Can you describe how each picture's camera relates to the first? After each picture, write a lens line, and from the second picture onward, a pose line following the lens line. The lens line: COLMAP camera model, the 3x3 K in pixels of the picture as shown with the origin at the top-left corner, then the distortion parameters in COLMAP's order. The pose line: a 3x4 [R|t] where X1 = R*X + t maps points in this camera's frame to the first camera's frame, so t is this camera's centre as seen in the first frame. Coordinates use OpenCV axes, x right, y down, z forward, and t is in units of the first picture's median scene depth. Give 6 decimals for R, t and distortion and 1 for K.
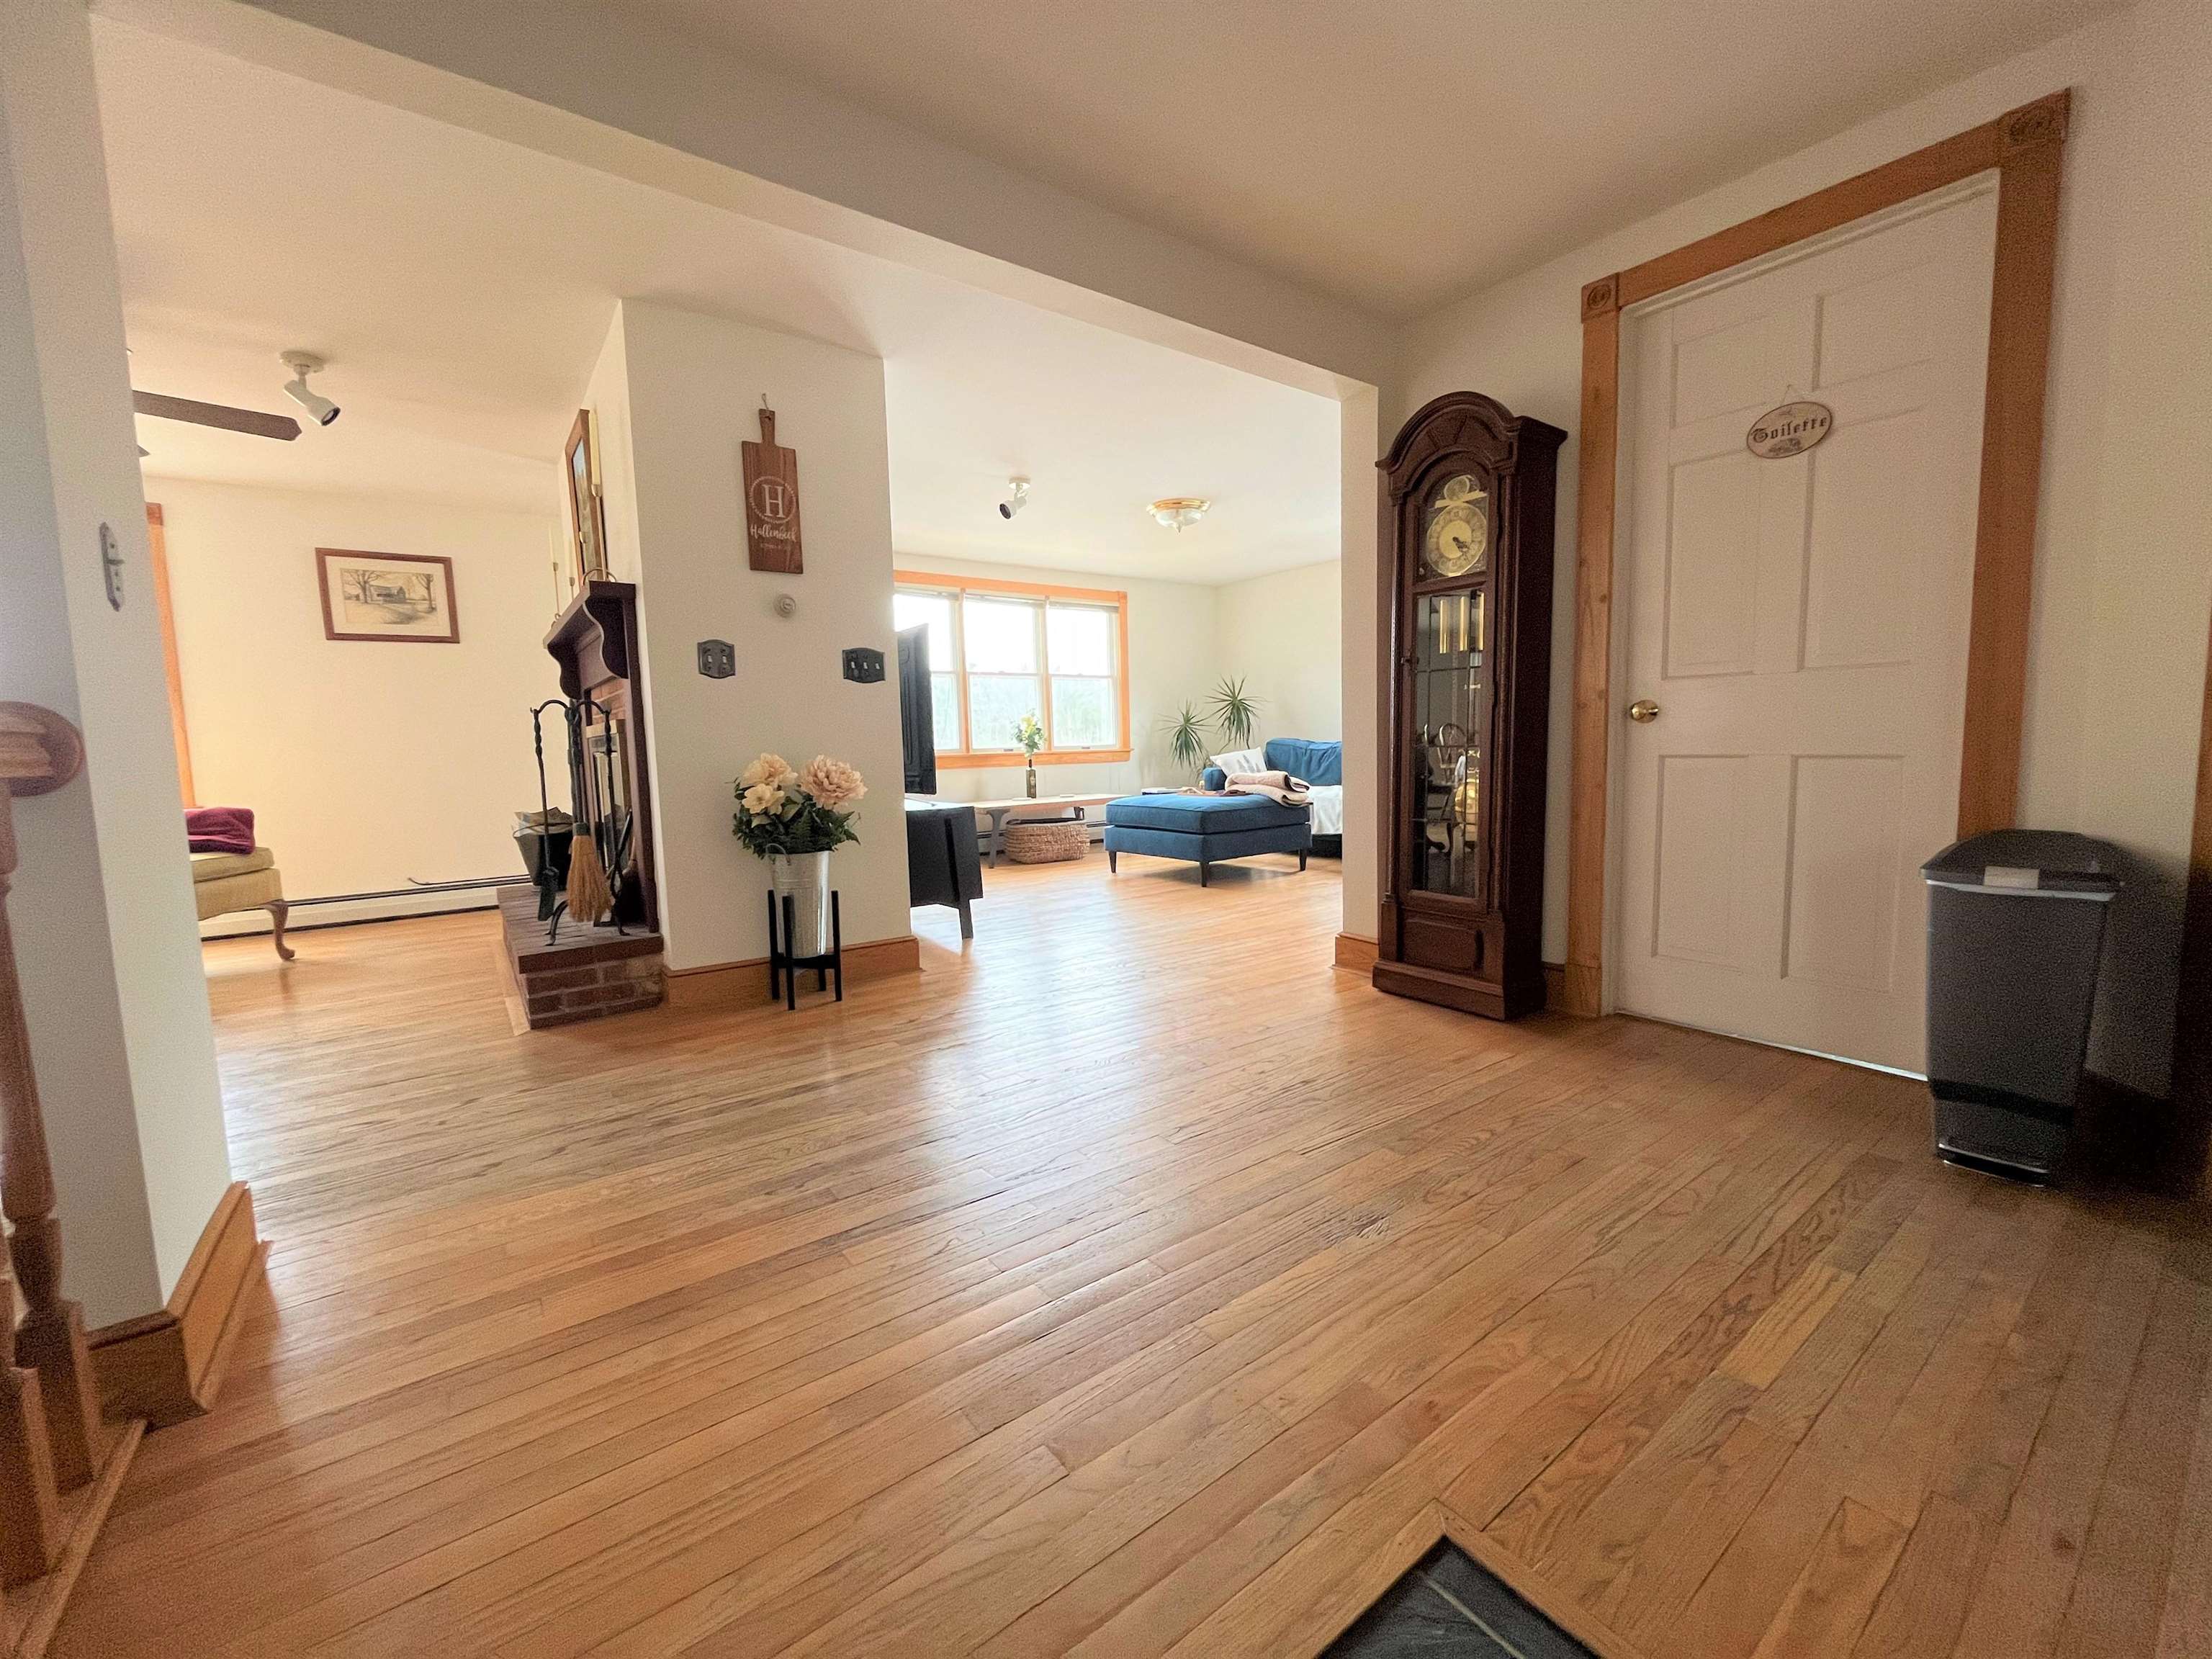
lens RADIAL K [[886.8, 0, 1093.4], [0, 886.8, 826.8], [0, 0, 1]] dist [-0.003618, -0.000531]
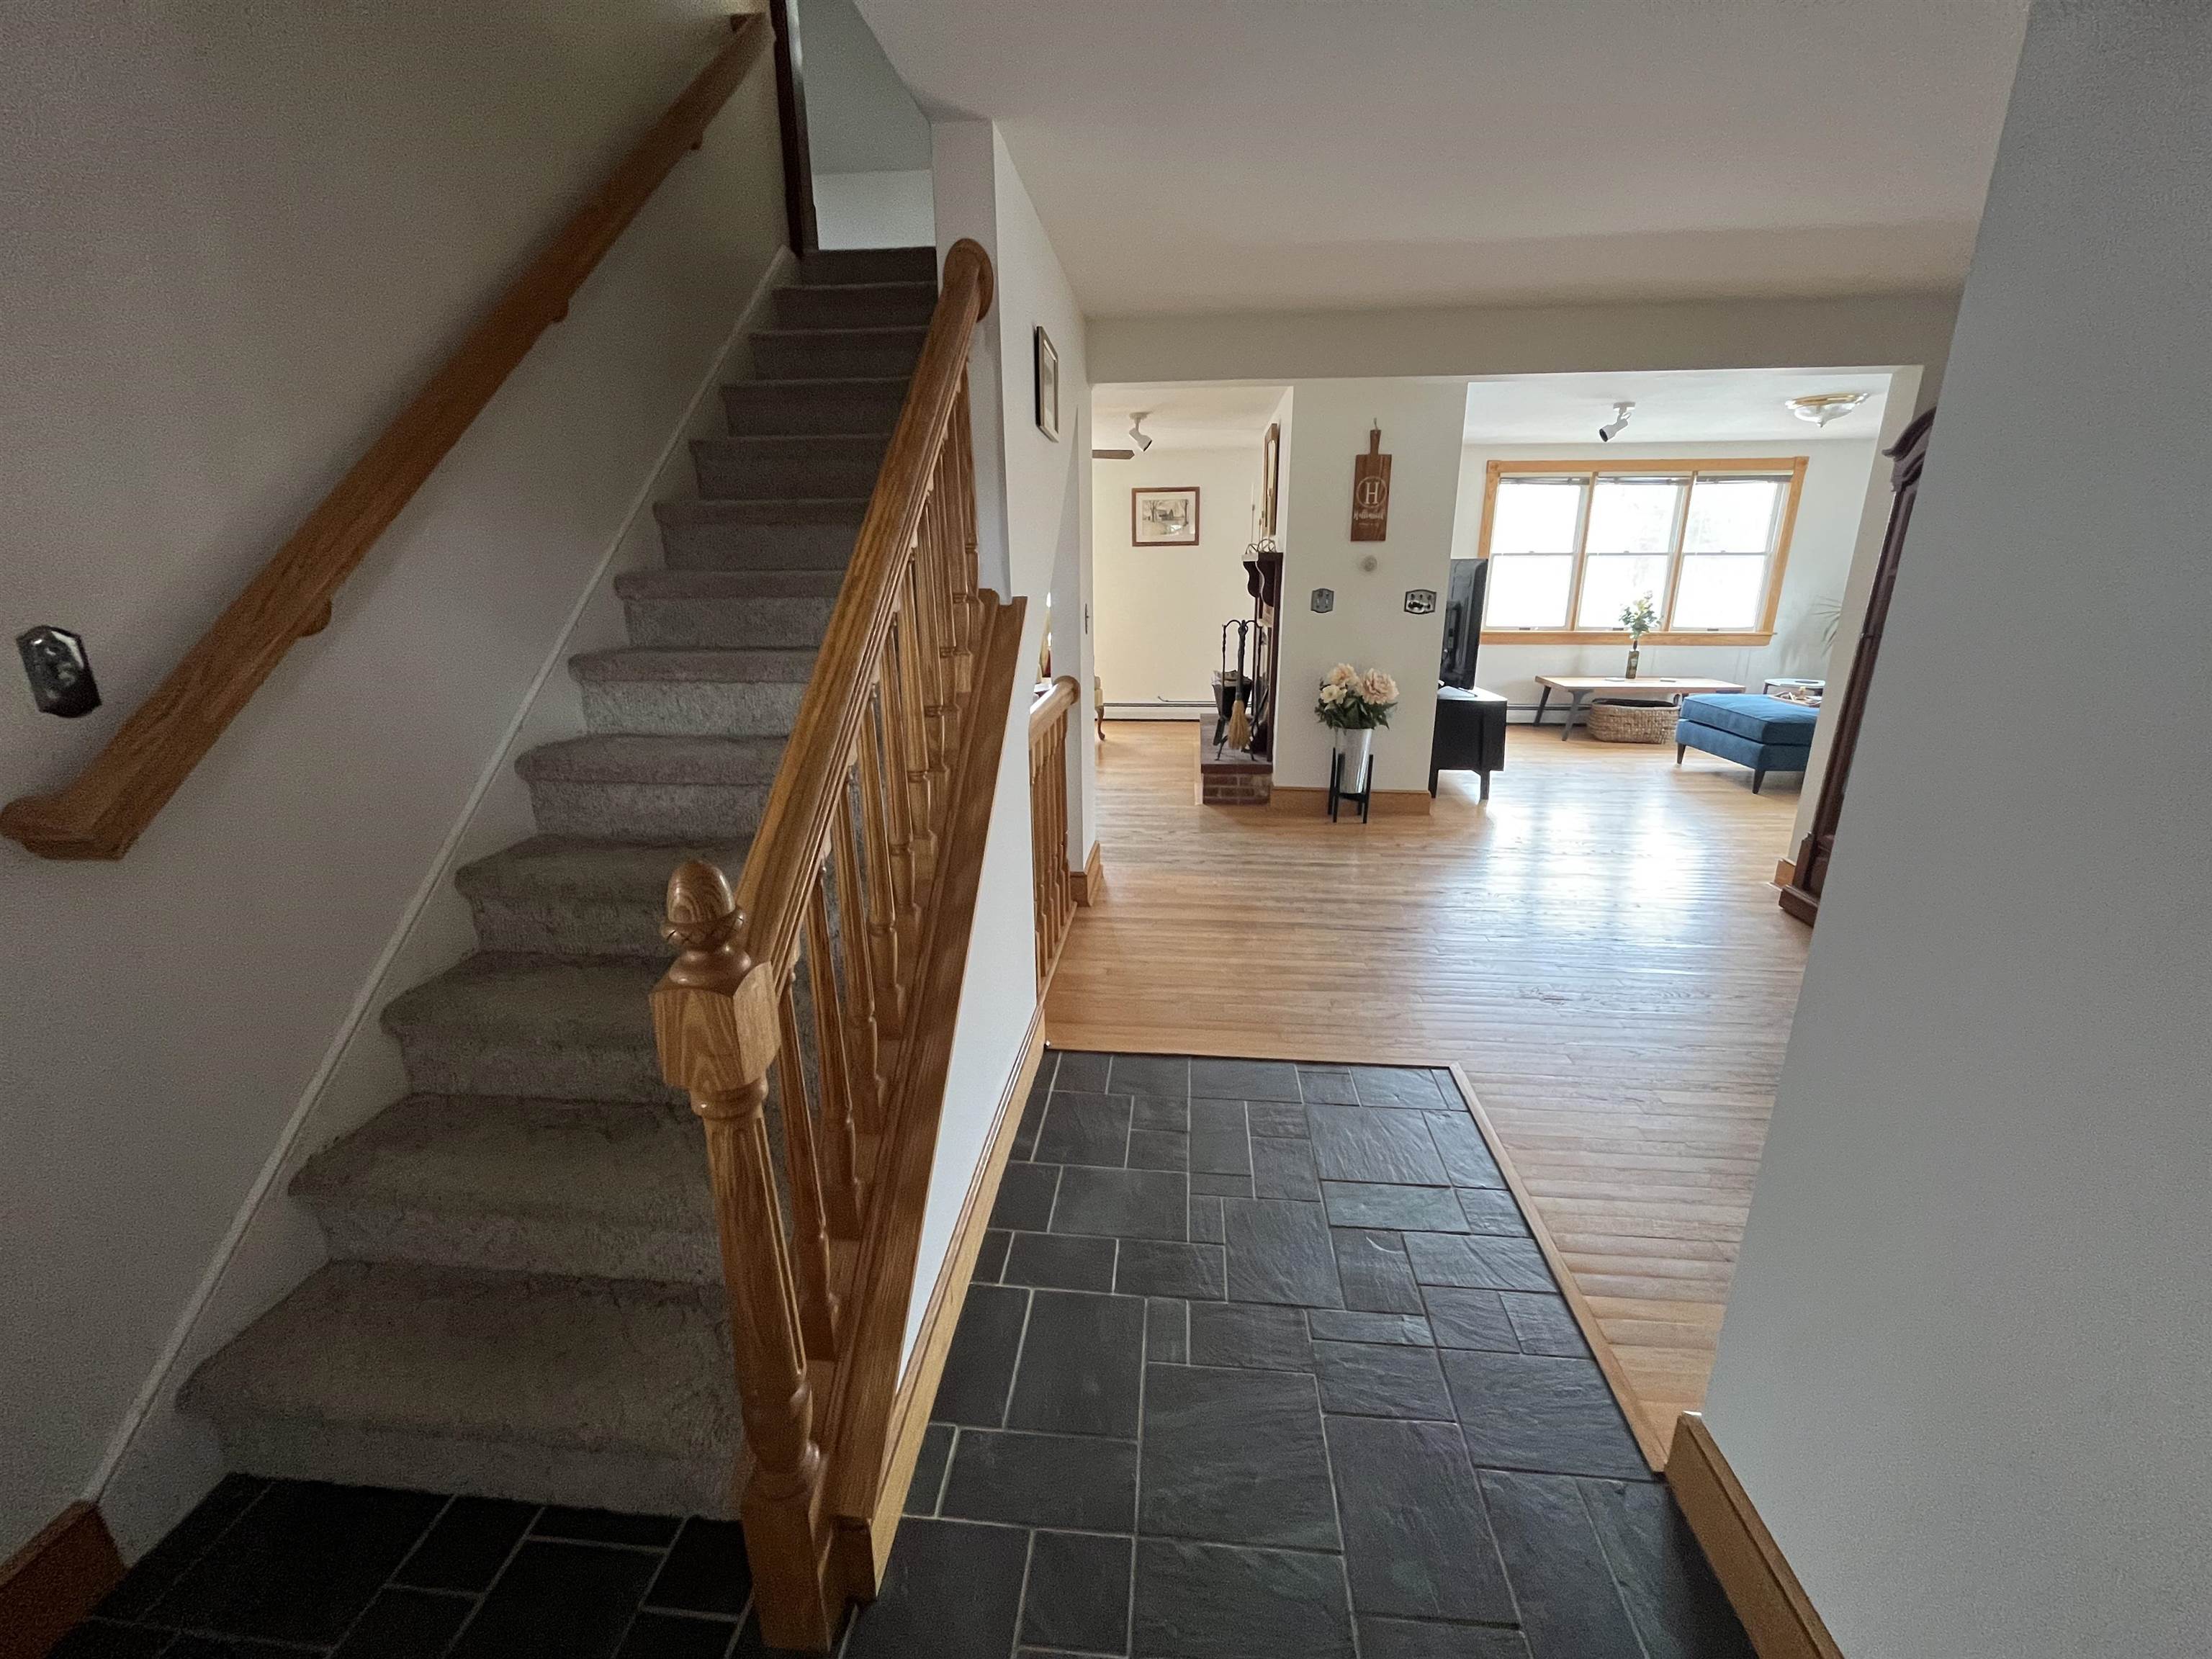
lens RADIAL K [[886.8, 0, 1118.9], [0, 886.8, 823.5], [0, 0, 1]] dist [-0.003618, -0.000531]
pose [[0.758086, 0.209568, -0.617566, 0.276220], [-0.080848, 0.969857, 0.229872, -0.102052], [0.647124, -0.124334, 0.752178, -0.369195]]
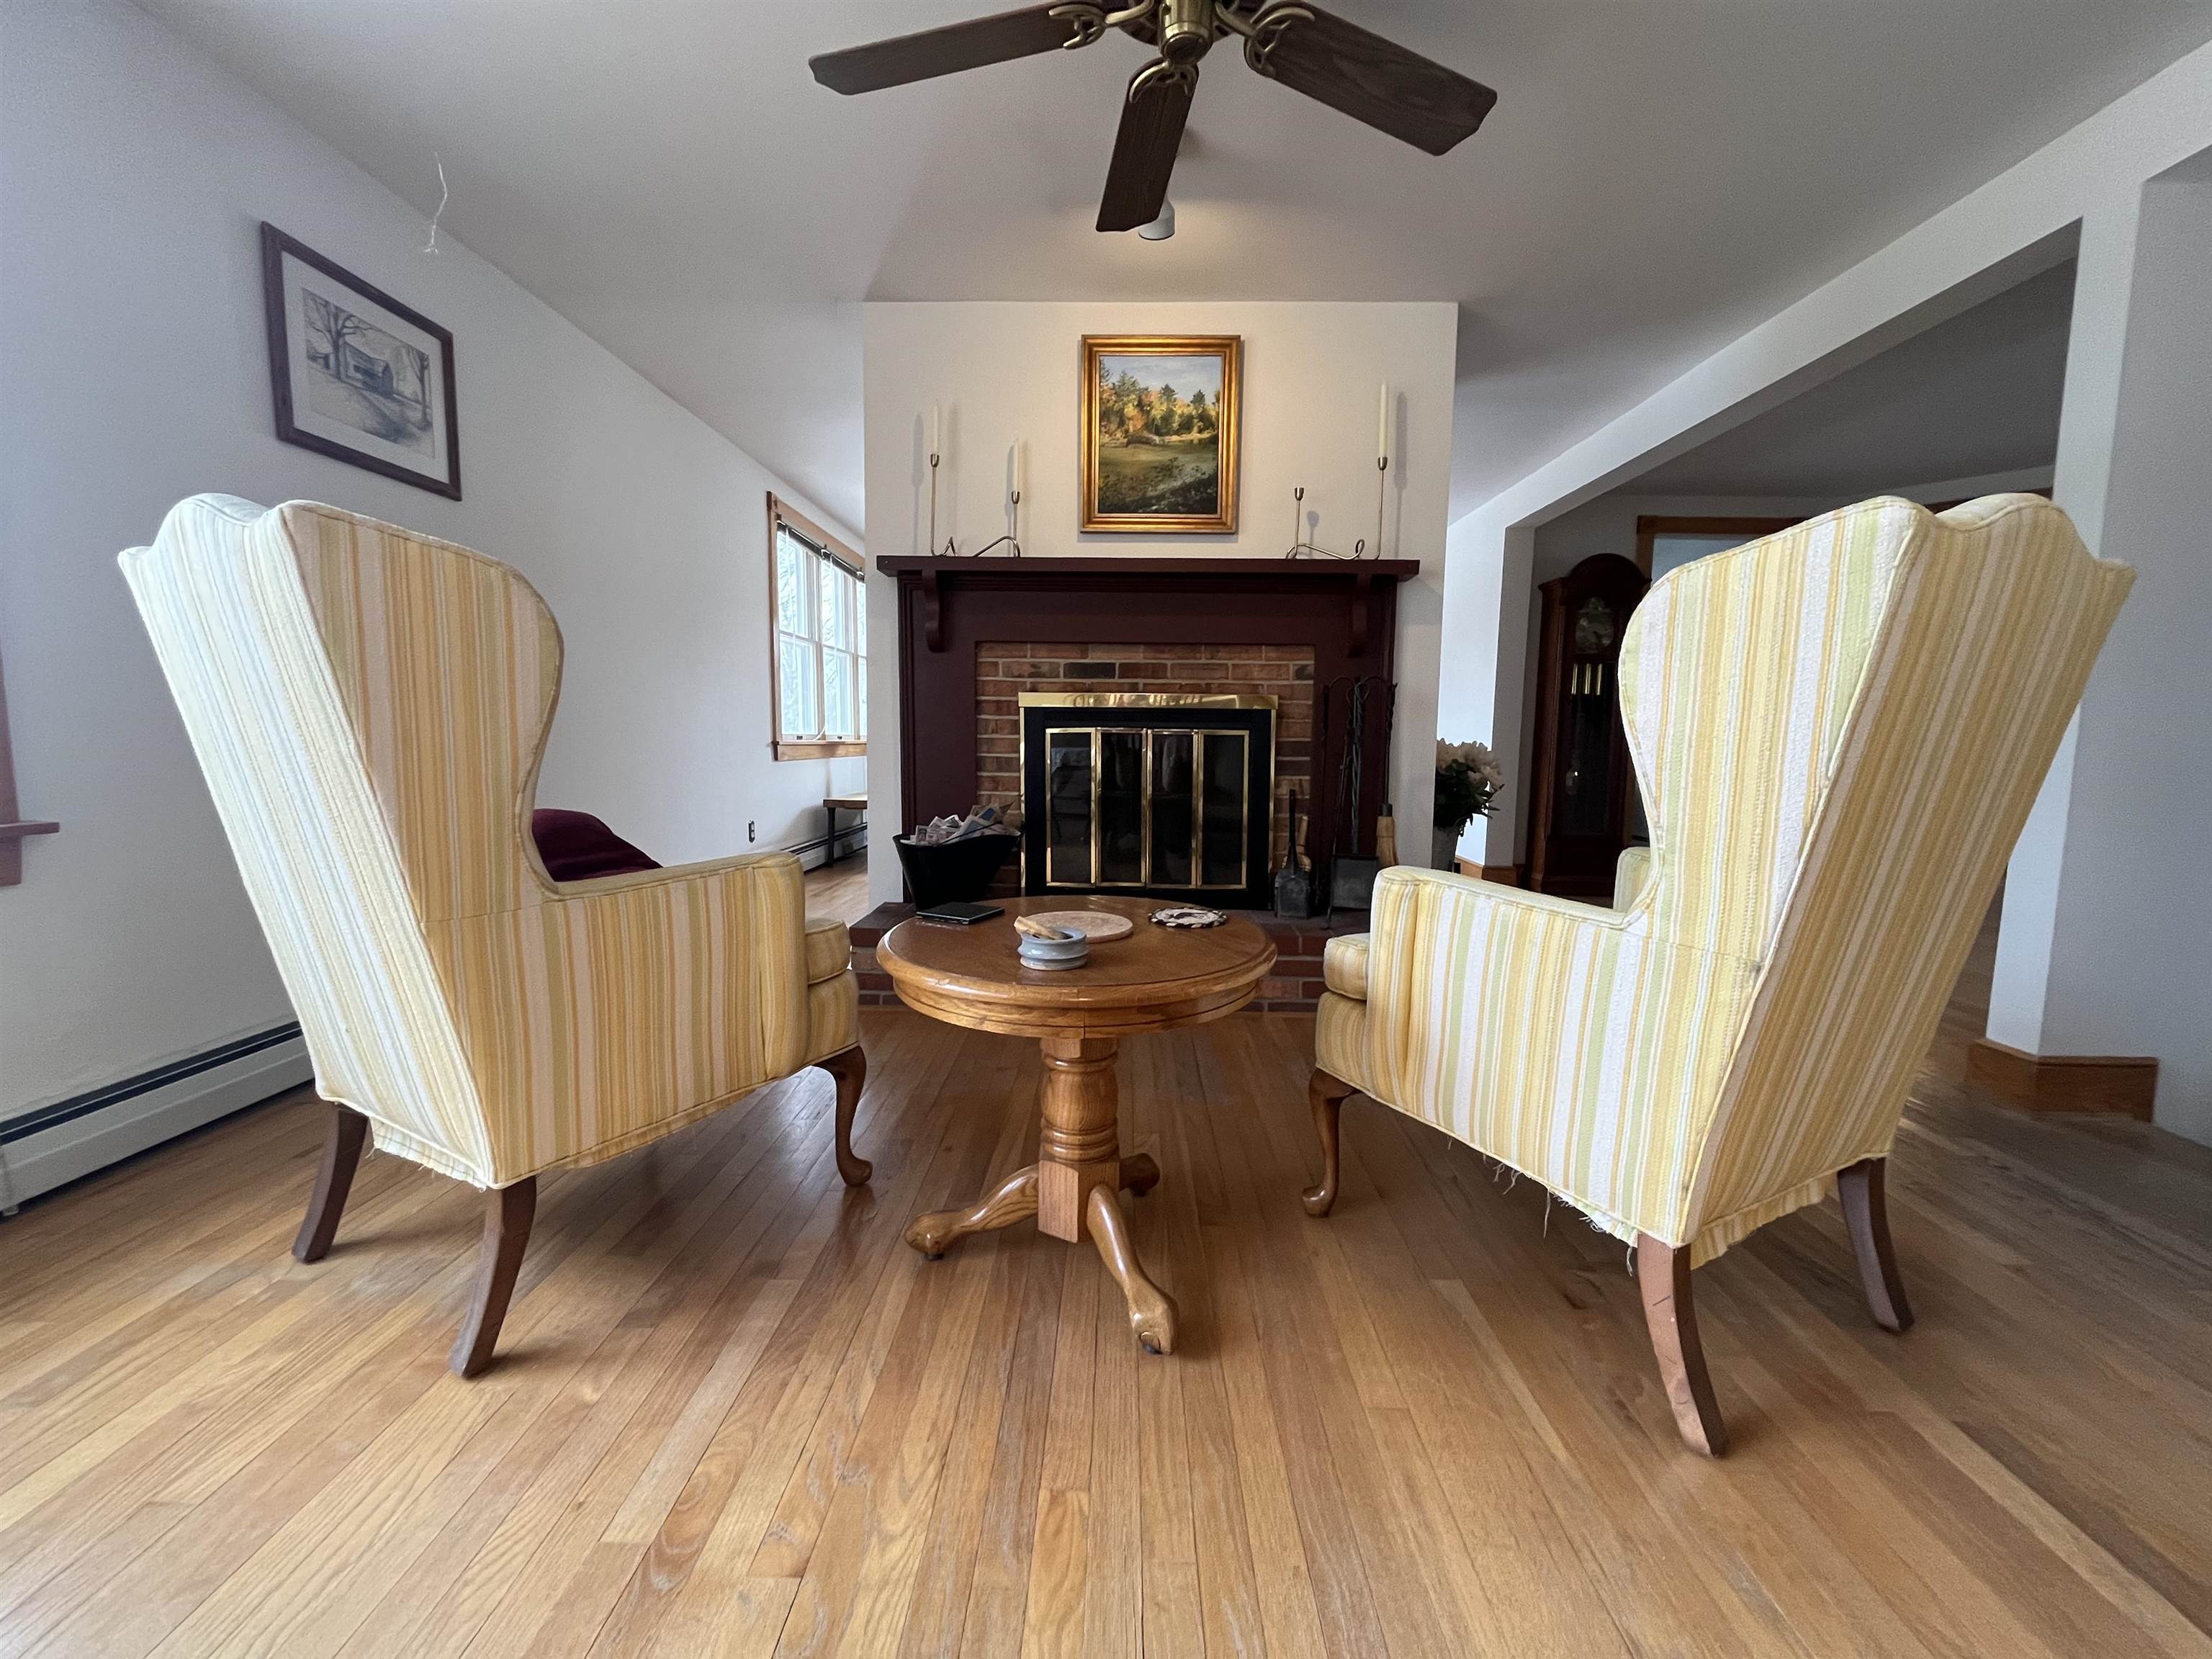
lens RADIAL K [[886.8, 0, 1103.5], [0, 886.8, 830.9], [0, 0, 1]] dist [-0.003618, -0.000531]
pose [[0.610005, -0.050824, 0.790766, -1.125722], [0.046378, 0.998520, 0.028399, -0.011216], [-0.791039, 0.019351, 0.611459, 0.472008]]
